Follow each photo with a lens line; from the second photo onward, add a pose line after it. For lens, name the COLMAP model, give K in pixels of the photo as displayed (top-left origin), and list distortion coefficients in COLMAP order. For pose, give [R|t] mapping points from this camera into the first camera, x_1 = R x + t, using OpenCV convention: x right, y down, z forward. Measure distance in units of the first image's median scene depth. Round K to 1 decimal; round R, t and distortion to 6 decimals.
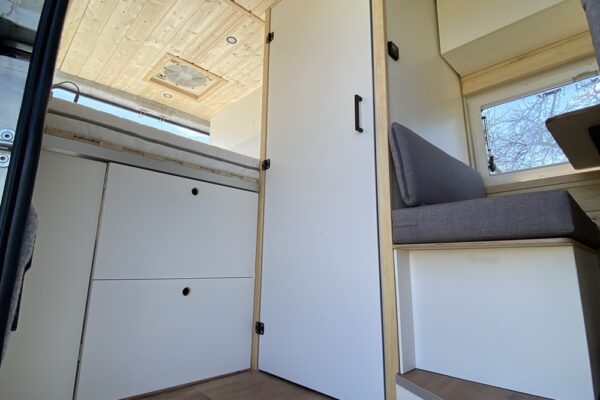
lens RADIAL K [[322.1, 0, 300.0], [0, 322.1, 200.0], [0, 0, 1]] dist [0.080276, -0.071492]
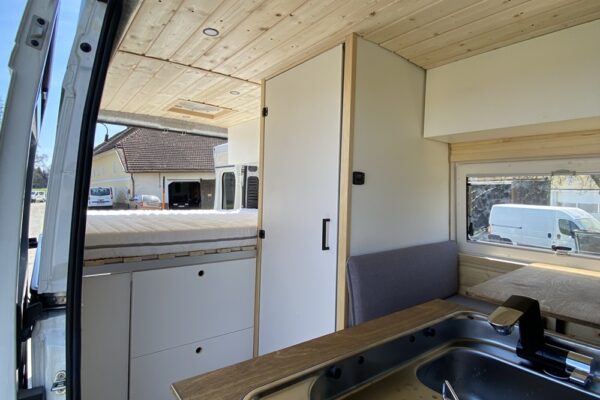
lens RADIAL K [[322.1, 0, 300.0], [0, 322.1, 200.0], [0, 0, 1]] dist [0.080276, -0.071492]
pose [[0.992733, 0.020407, -0.118594, 0.169468], [0.007532, 0.973047, 0.230482, -0.499922], [0.120101, -0.229700, 0.965823, -0.093418]]
